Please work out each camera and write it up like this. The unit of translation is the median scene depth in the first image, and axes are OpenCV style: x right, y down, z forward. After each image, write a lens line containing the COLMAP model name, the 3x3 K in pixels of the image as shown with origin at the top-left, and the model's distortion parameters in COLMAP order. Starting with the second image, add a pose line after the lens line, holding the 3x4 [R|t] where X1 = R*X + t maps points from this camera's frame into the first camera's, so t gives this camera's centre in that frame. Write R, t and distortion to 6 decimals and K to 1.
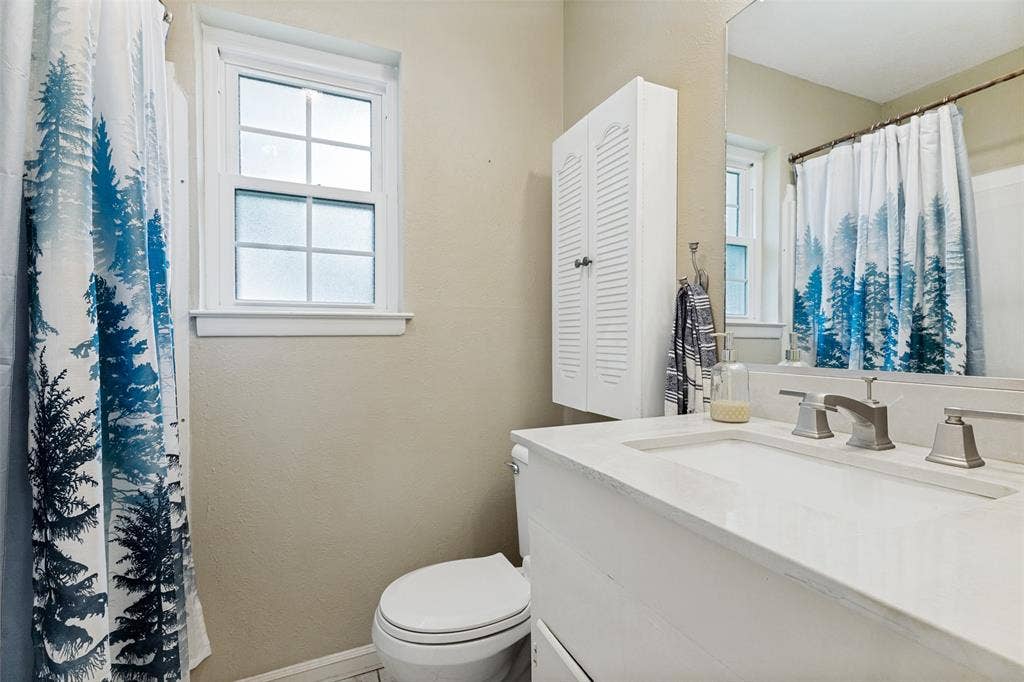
lens RADIAL K [[471.4, 0, 505.0], [0, 471.4, 343.1], [0, 0, 1]] dist [0.014275, -0.000473]
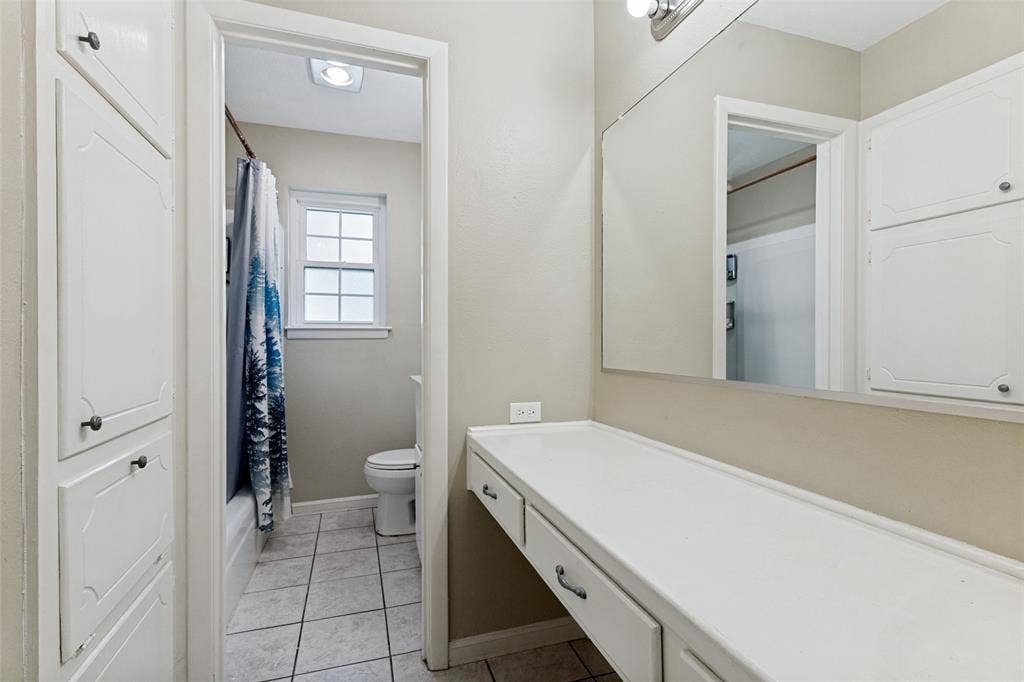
lens RADIAL K [[471.4, 0, 516.9], [0, 471.4, 339.1], [0, 0, 1]] dist [0.014275, -0.000473]
pose [[0.997830, 0.001744, -0.065824, 0.841390], [-0.002505, 0.999931, -0.011488, 0.011386], [0.065799, 0.011628, 0.997765, -1.695566]]
